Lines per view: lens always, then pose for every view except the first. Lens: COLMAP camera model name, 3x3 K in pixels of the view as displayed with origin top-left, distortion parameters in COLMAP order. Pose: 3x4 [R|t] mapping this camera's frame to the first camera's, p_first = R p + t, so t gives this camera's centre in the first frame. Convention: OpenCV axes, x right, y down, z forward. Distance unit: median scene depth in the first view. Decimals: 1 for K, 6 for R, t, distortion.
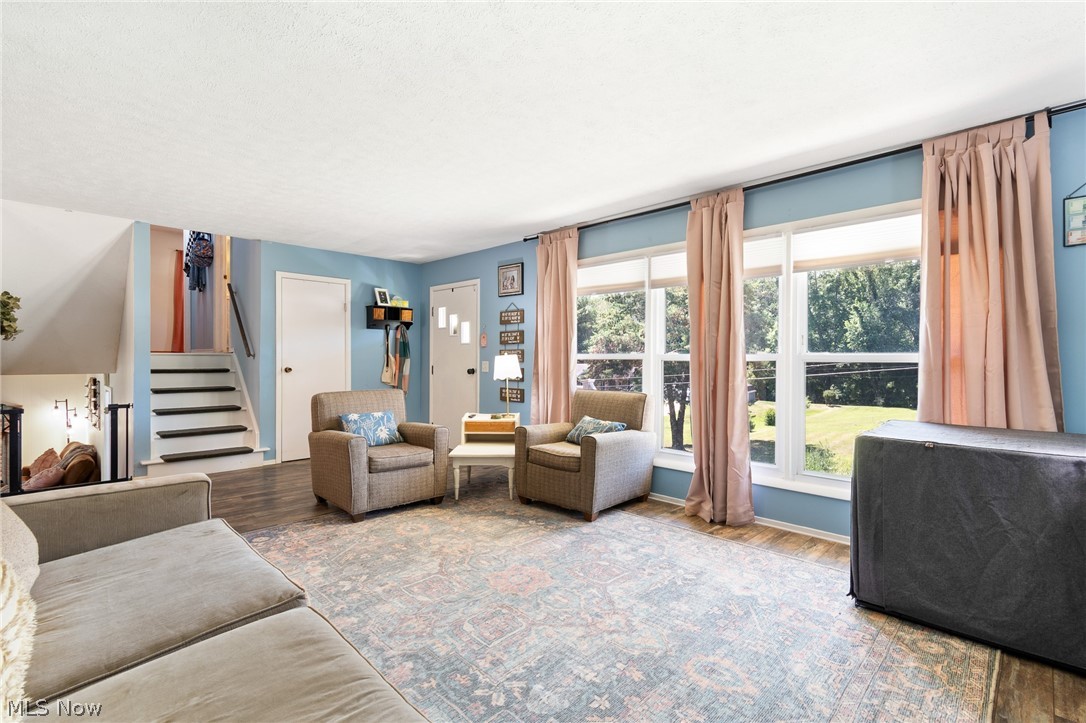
lens RADIAL K [[497.4, 0, 548.6], [0, 497.4, 365.0], [0, 0, 1]] dist [0.001234, 0.000445]
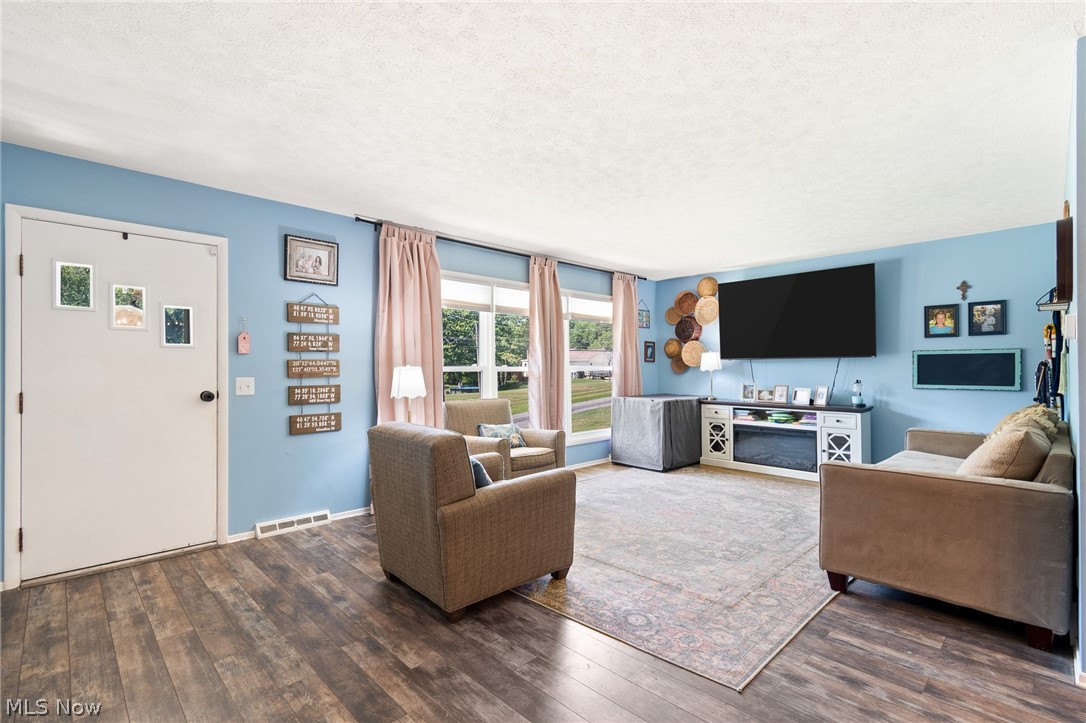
lens RADIAL K [[502.0, 0, 545.1], [0, 502.0, 363.3], [0, 0, 1]] dist [0.002095, 0.000376]
pose [[0.024151, 0.005542, 0.999693, -1.212999], [0.022665, 0.999725, -0.006090, -0.021680], [-0.999451, 0.022805, 0.024019, 1.019968]]
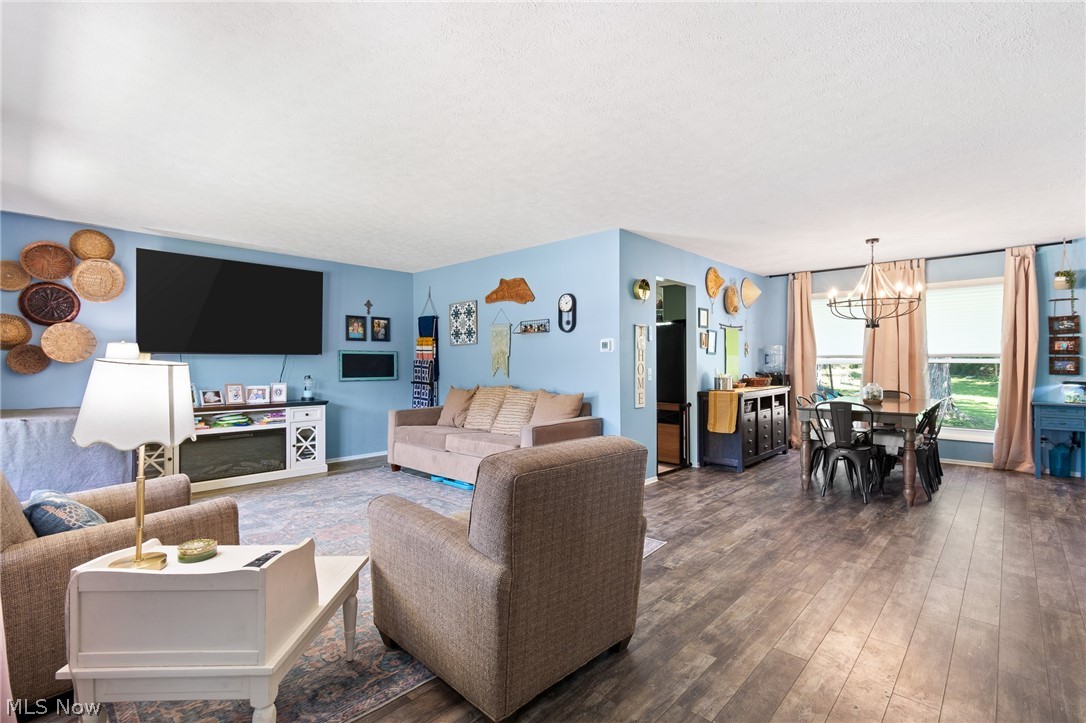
lens RADIAL K [[497.4, 0, 548.6], [0, 497.4, 365.0], [0, 0, 1]] dist [0.001234, 0.000445]
pose [[-0.999542, -0.000495, -0.030243, -0.430581], [-0.001194, 0.999732, 0.023101, -0.032755], [0.030223, 0.023127, -0.999276, 1.755360]]
